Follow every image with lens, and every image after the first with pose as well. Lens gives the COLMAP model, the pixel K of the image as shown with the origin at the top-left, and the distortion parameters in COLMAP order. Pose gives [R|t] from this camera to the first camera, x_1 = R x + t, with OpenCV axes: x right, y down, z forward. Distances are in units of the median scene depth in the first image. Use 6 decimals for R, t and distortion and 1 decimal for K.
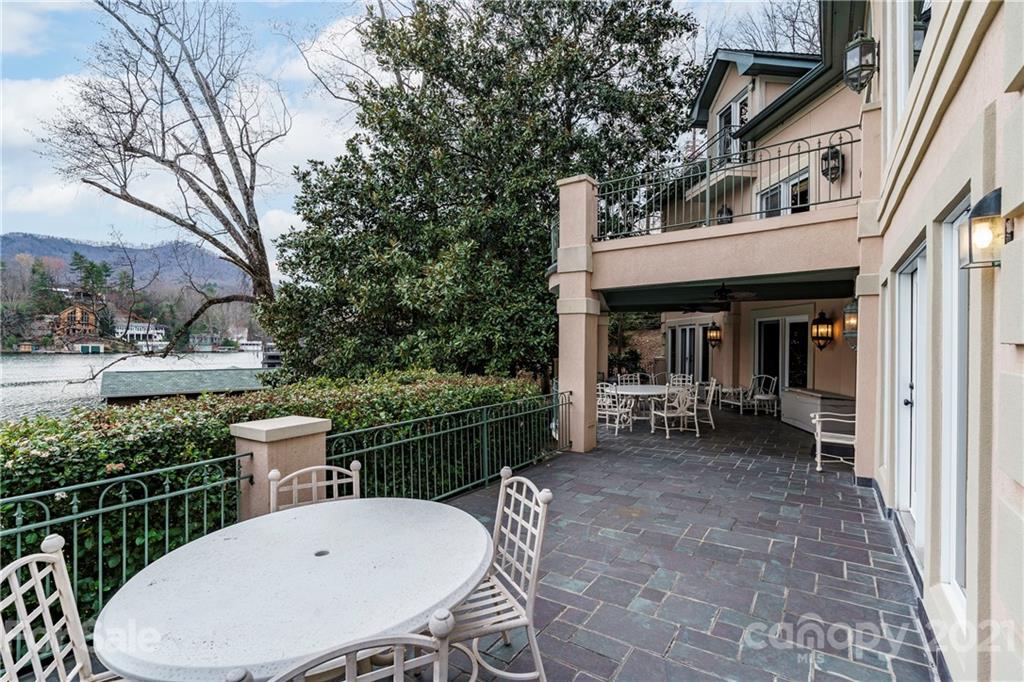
lens RADIAL K [[470.0, 0, 517.9], [0, 470.0, 346.5], [0, 0, 1]] dist [0.003435, -0.000594]
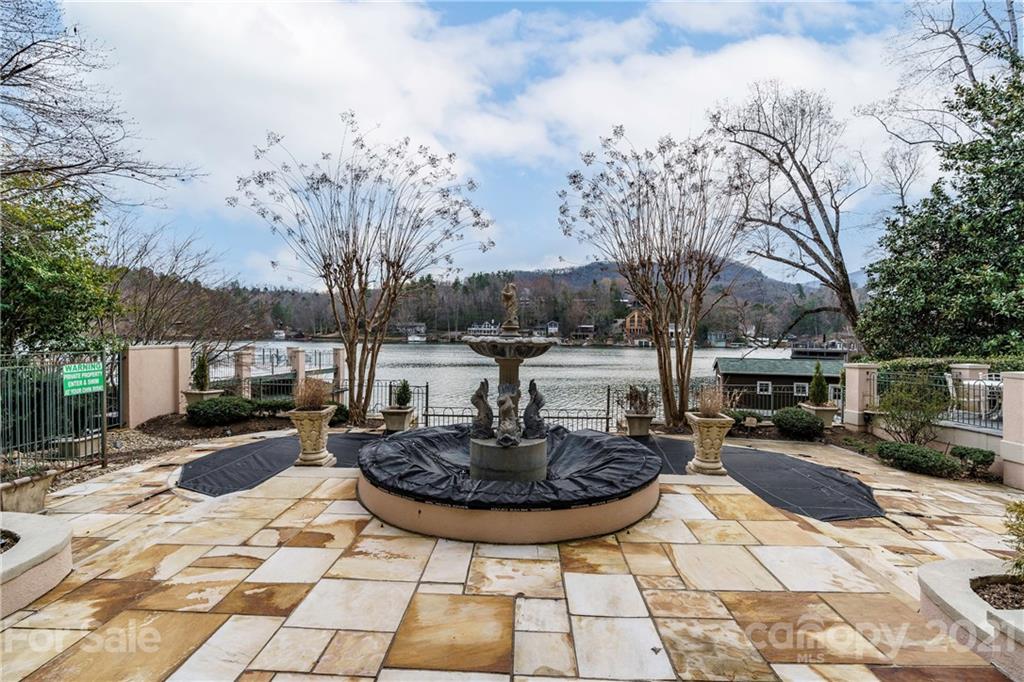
lens RADIAL K [[470.0, 0, 501.5], [0, 470.0, 339.8], [0, 0, 1]] dist [0.003435, -0.000594]
pose [[0.542718, 0.005913, -0.839894, 0.082404], [-0.011894, 0.999929, -0.000646, 0.005338], [0.839831, 0.010340, 0.542749, -0.623923]]
